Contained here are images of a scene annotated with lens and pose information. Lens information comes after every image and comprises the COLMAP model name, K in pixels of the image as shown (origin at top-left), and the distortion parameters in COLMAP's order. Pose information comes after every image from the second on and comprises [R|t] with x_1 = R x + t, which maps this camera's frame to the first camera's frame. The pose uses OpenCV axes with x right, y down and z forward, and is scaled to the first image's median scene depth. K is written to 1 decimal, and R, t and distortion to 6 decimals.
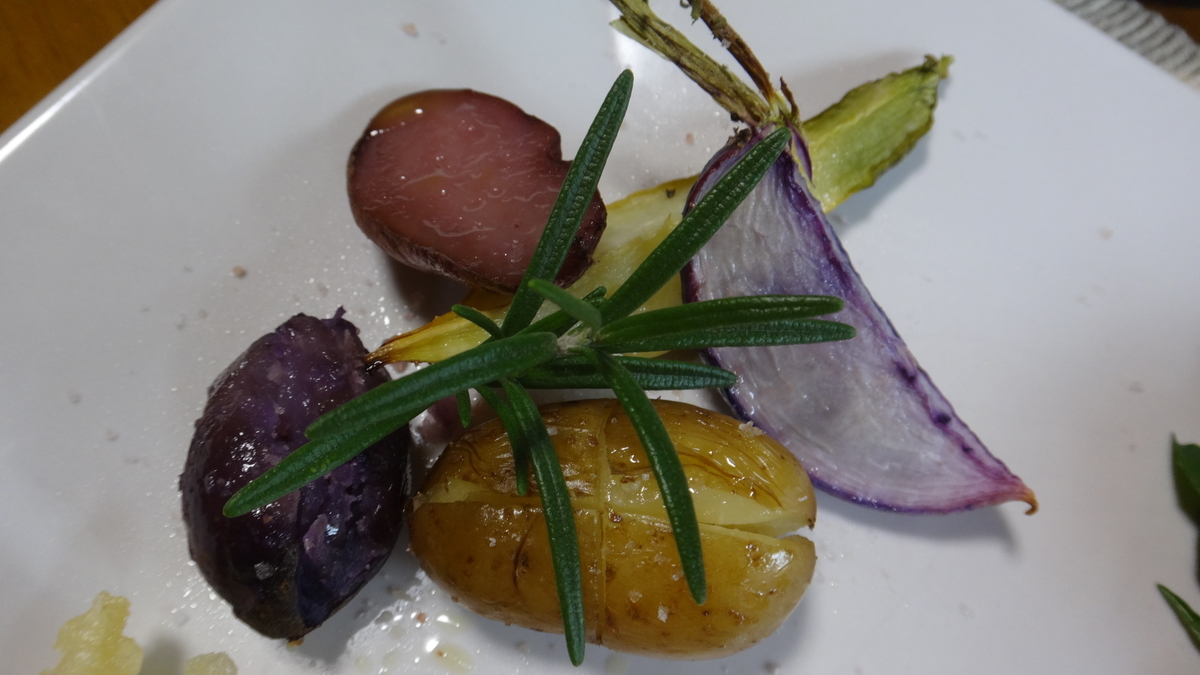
lens RADIAL K [[939.9, 0, 601.8], [0, 939.9, 336.2], [0, 0, 1]] dist [-0.004532, -0.003352]
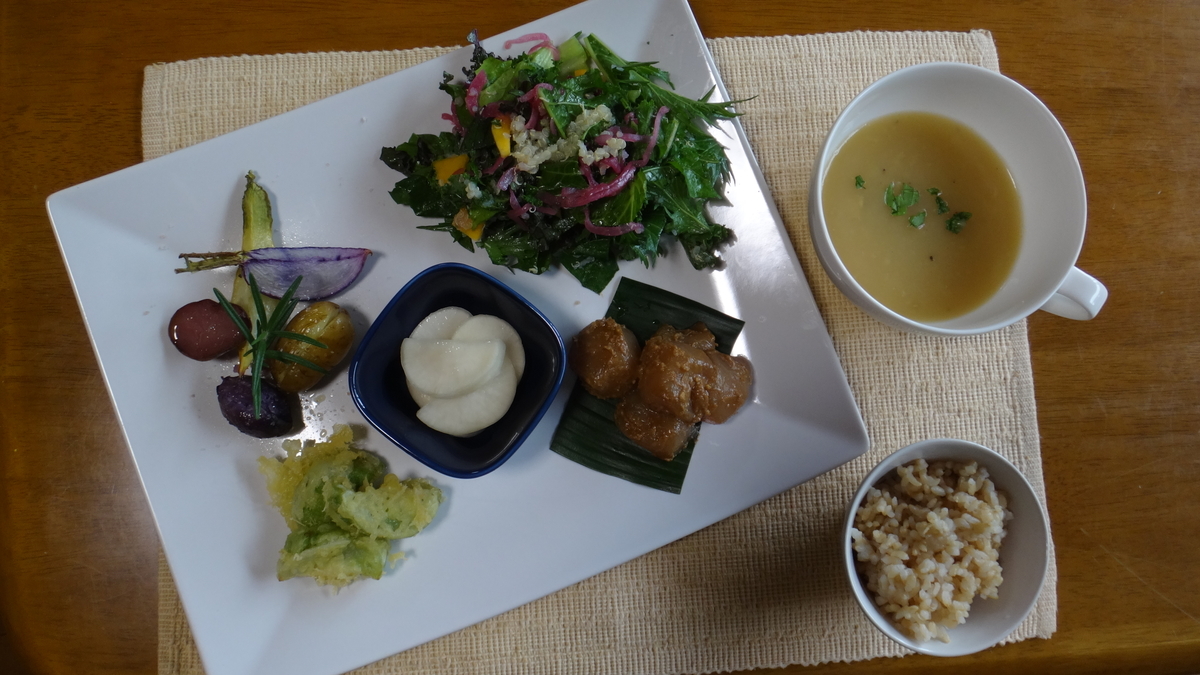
lens RADIAL K [[939.9, 0, 605.4], [0, 939.9, 338.7], [0, 0, 1]] dist [-0.004532, -0.003352]
pose [[0.559008, -0.829098, 0.010330, 0.646371], [0.766821, 0.521678, 0.373949, -0.322972], [-0.315429, -0.201120, 0.927392, -2.832671]]
